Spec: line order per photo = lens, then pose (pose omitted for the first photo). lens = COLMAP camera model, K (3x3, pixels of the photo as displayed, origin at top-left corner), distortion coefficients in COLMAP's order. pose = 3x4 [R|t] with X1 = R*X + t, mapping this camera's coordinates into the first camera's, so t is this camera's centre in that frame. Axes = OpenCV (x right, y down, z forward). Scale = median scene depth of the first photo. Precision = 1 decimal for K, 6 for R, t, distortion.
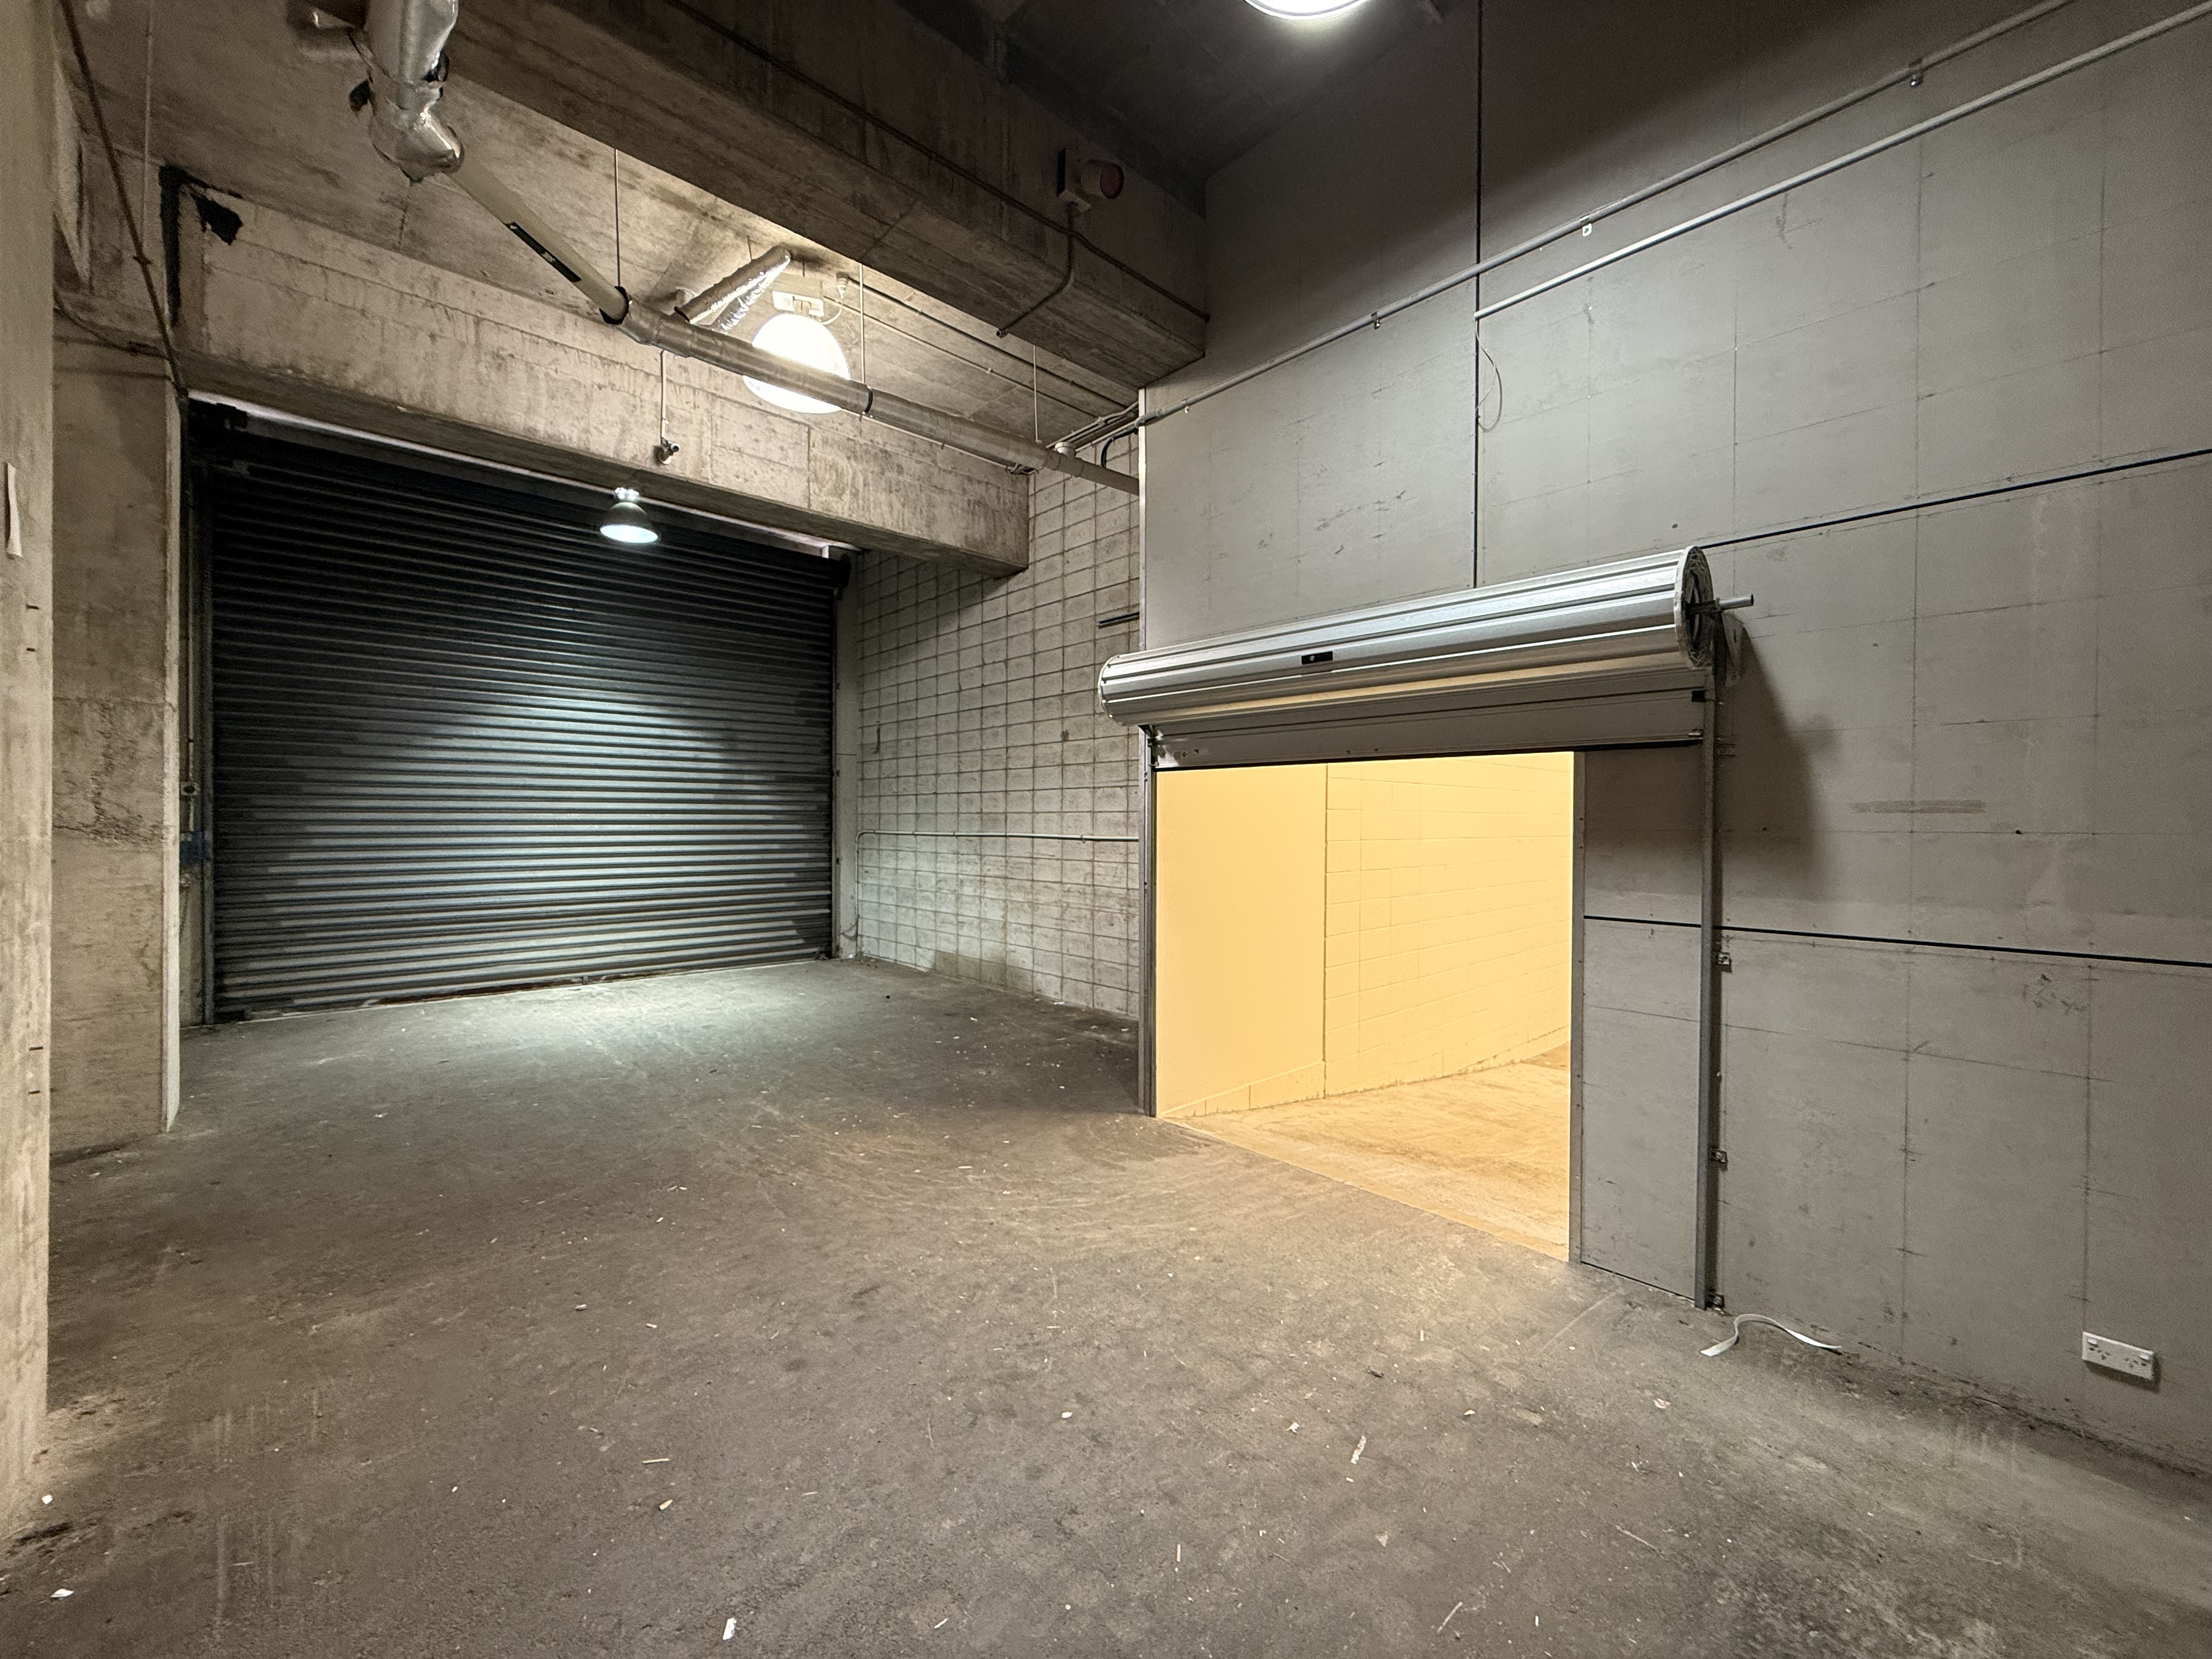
lens RADIAL K [[878.3, 0, 1100.3], [0, 878.3, 826.7], [0, 0, 1]] dist [-0.000345, 0.000098]
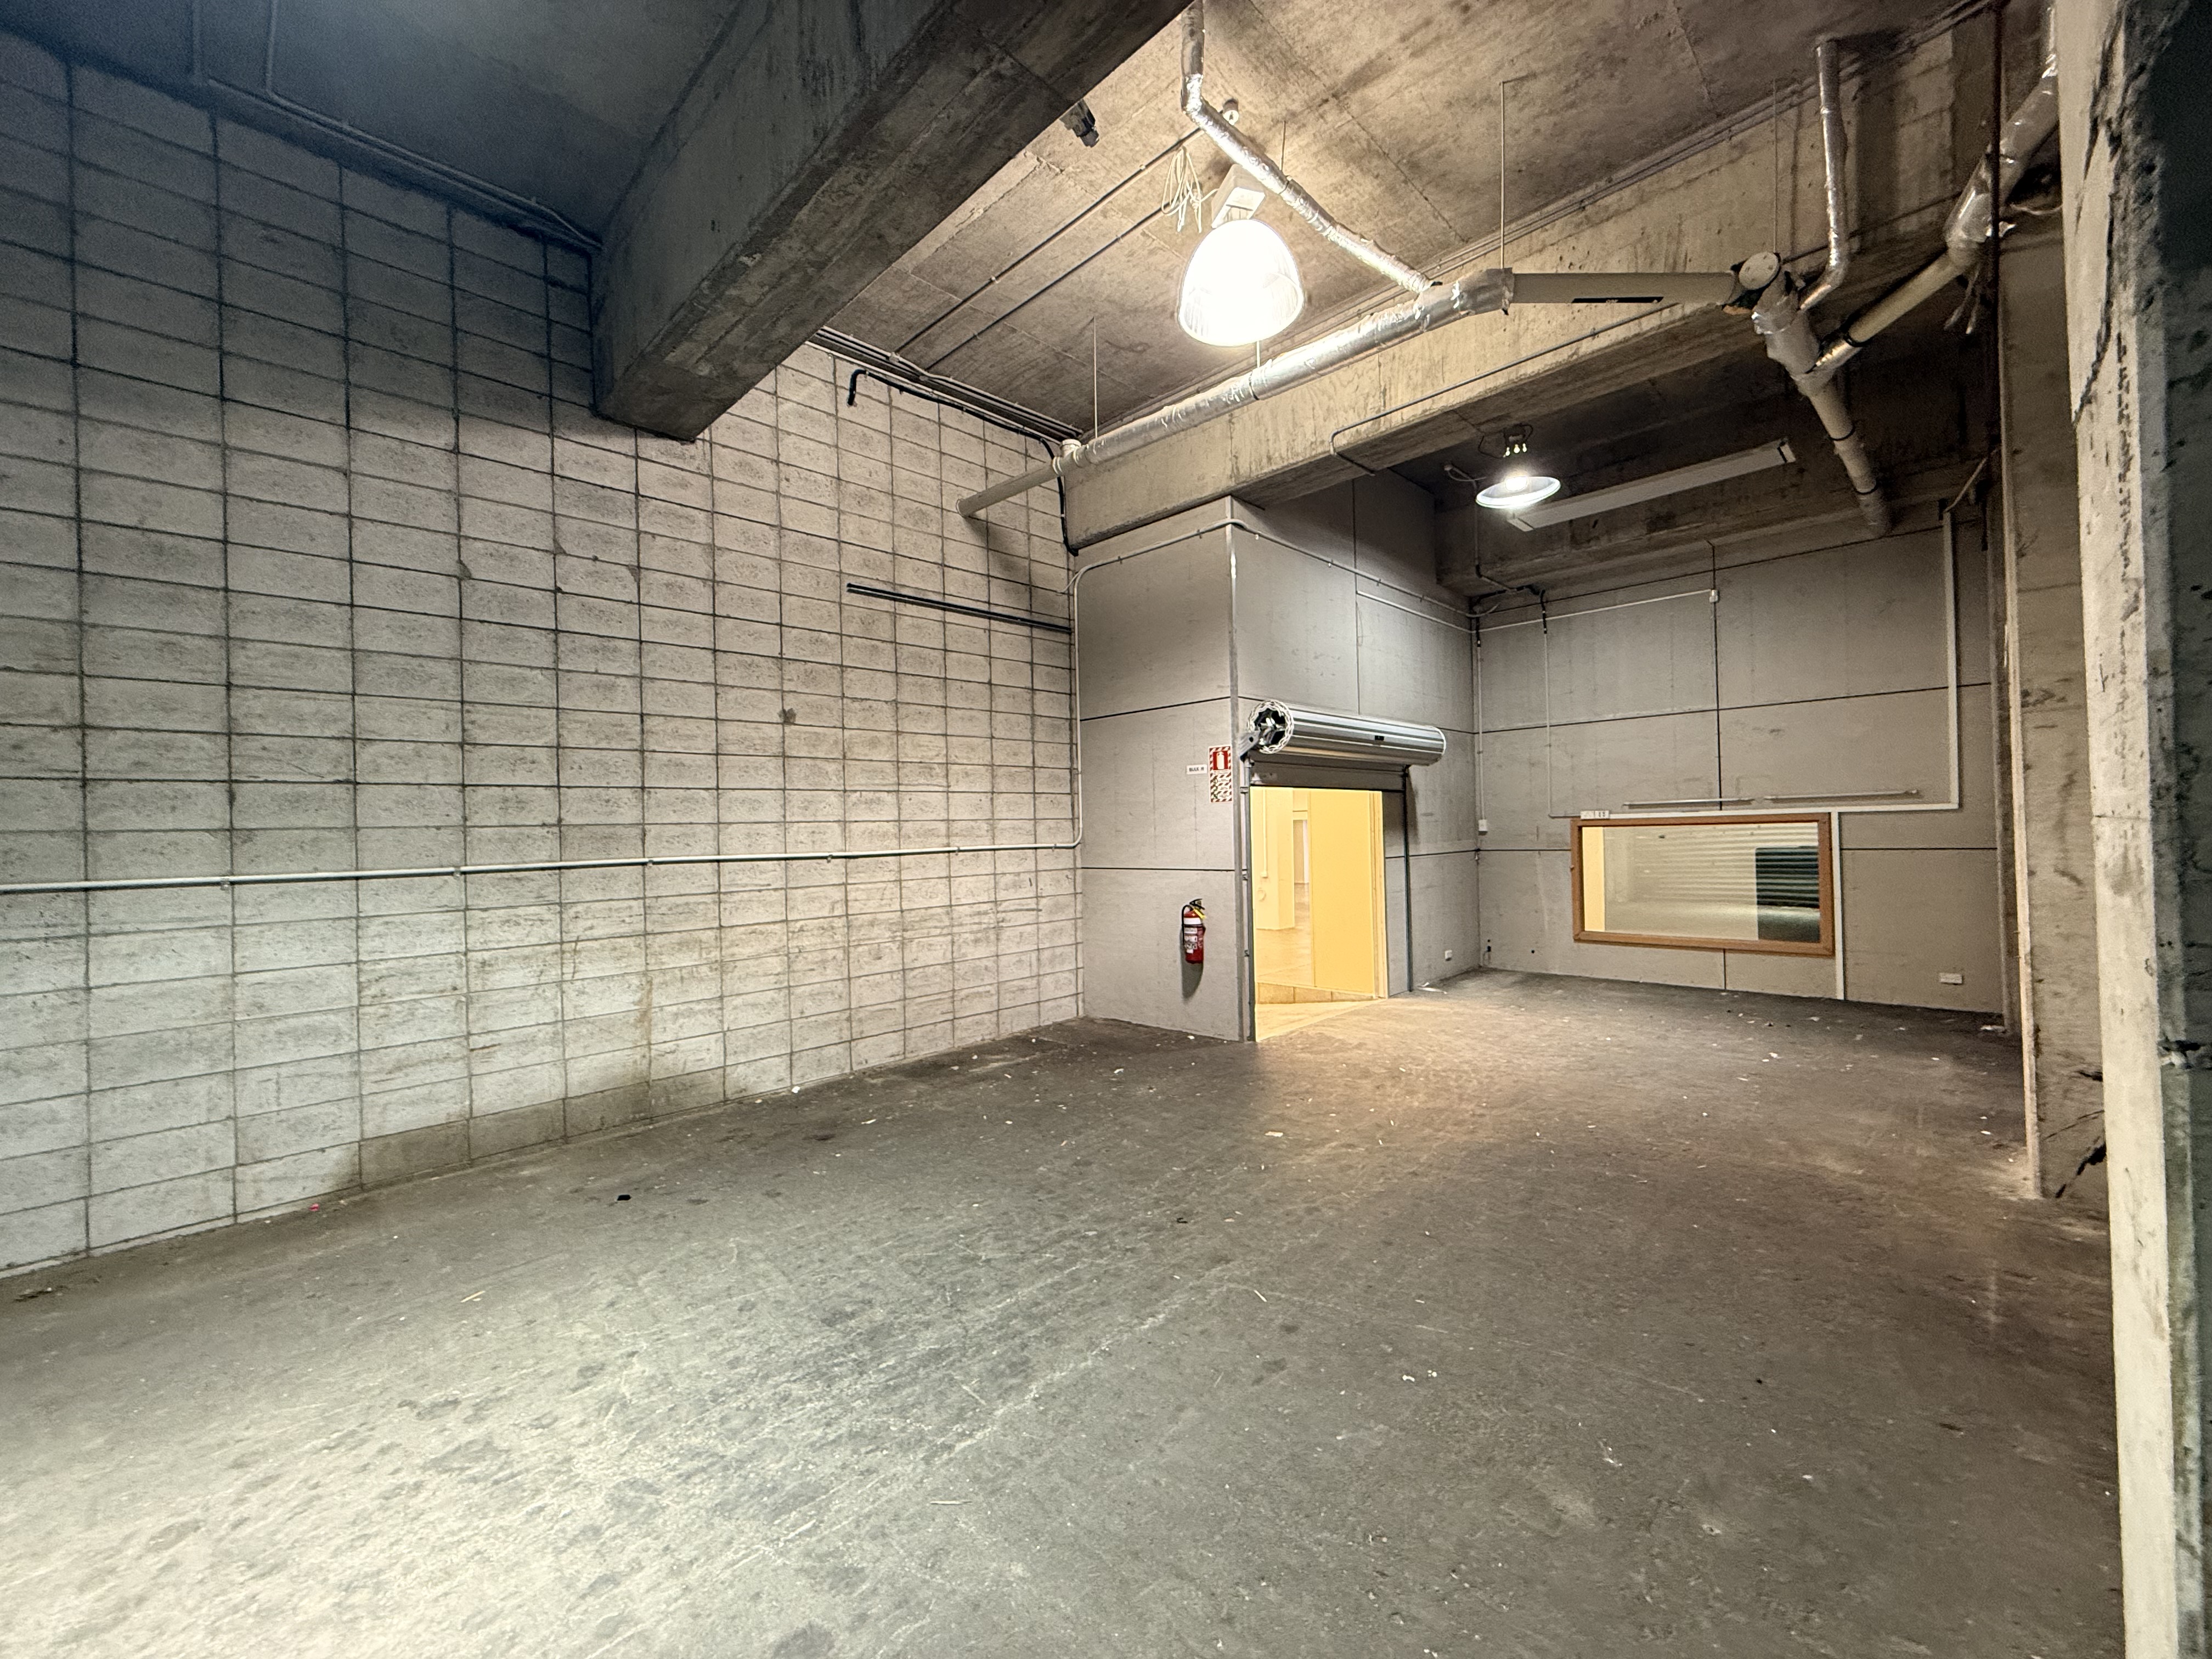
lens RADIAL K [[878.3, 0, 1100.3], [0, 878.3, 826.7], [0, 0, 1]] dist [-0.000345, 0.000098]
pose [[-0.047129, 0.002110, 0.998887, -0.790191], [0.032072, 0.999485, -0.000598, -0.004428], [-0.998374, 0.032008, -0.047173, 0.797427]]
